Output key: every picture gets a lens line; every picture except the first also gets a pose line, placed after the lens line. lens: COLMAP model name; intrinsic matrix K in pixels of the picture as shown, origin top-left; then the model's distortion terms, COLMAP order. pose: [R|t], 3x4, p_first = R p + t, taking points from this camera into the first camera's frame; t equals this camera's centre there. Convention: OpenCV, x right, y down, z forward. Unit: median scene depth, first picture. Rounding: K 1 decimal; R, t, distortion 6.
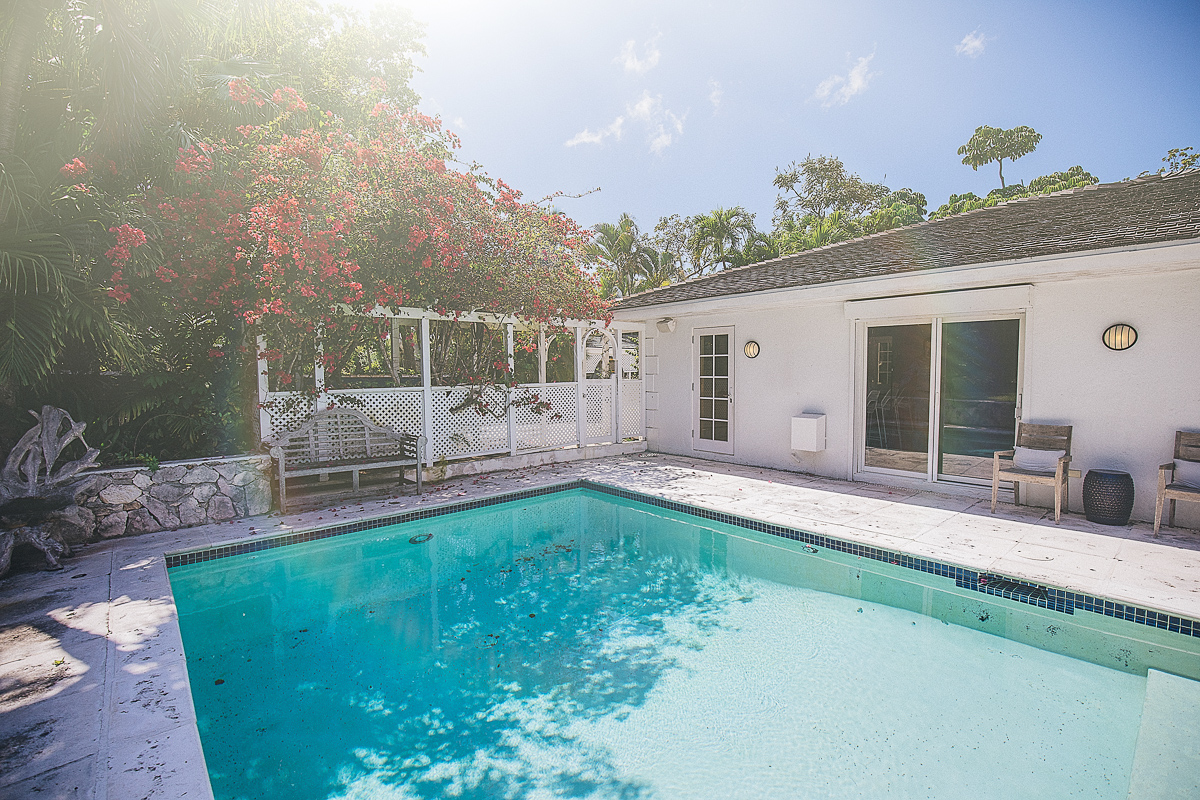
lens RADIAL K [[549.5, 0, 597.9], [0, 549.5, 402.5], [0, 0, 1]] dist [-0.029257, 0.001930]
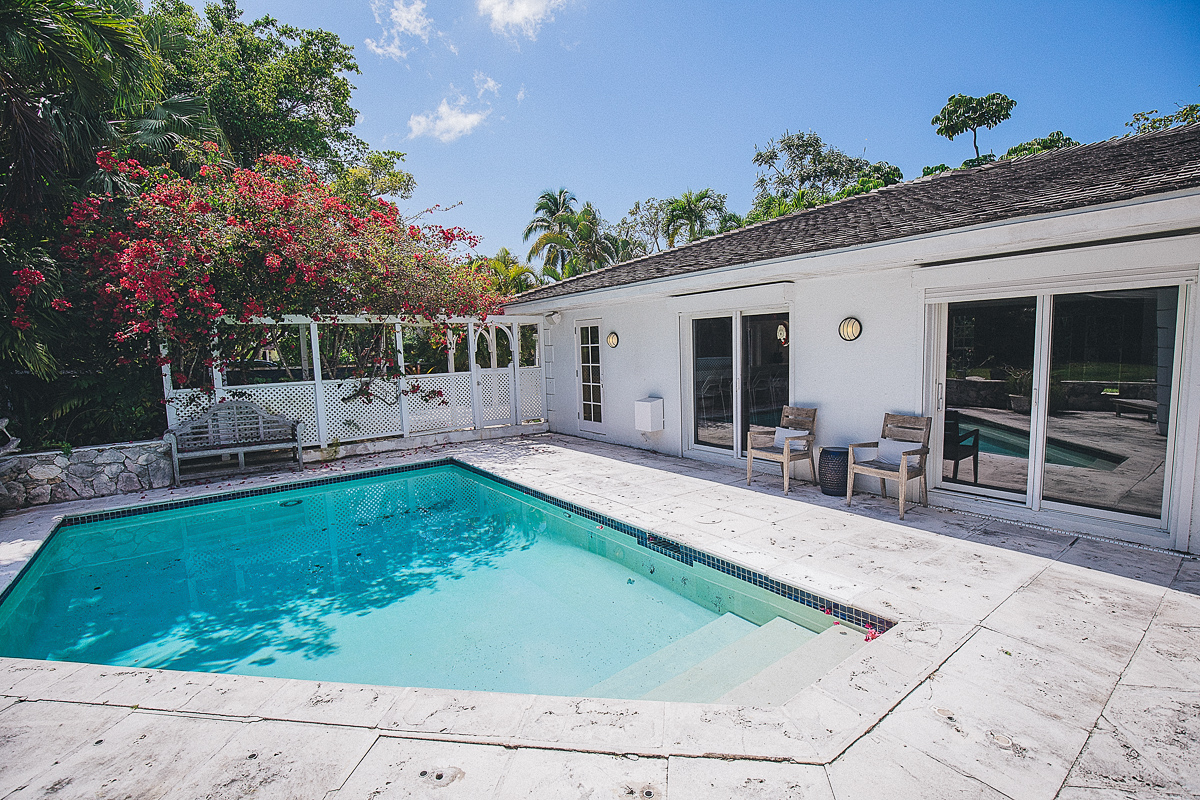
lens RADIAL K [[549.5, 0, 605.0], [0, 549.5, 401.8], [0, 0, 1]] dist [-0.029257, 0.001930]
pose [[0.996976, -0.015577, -0.076136, 0.381403], [0.018680, 0.999016, 0.040216, -0.018182], [0.075434, -0.041516, 0.996286, -0.125525]]
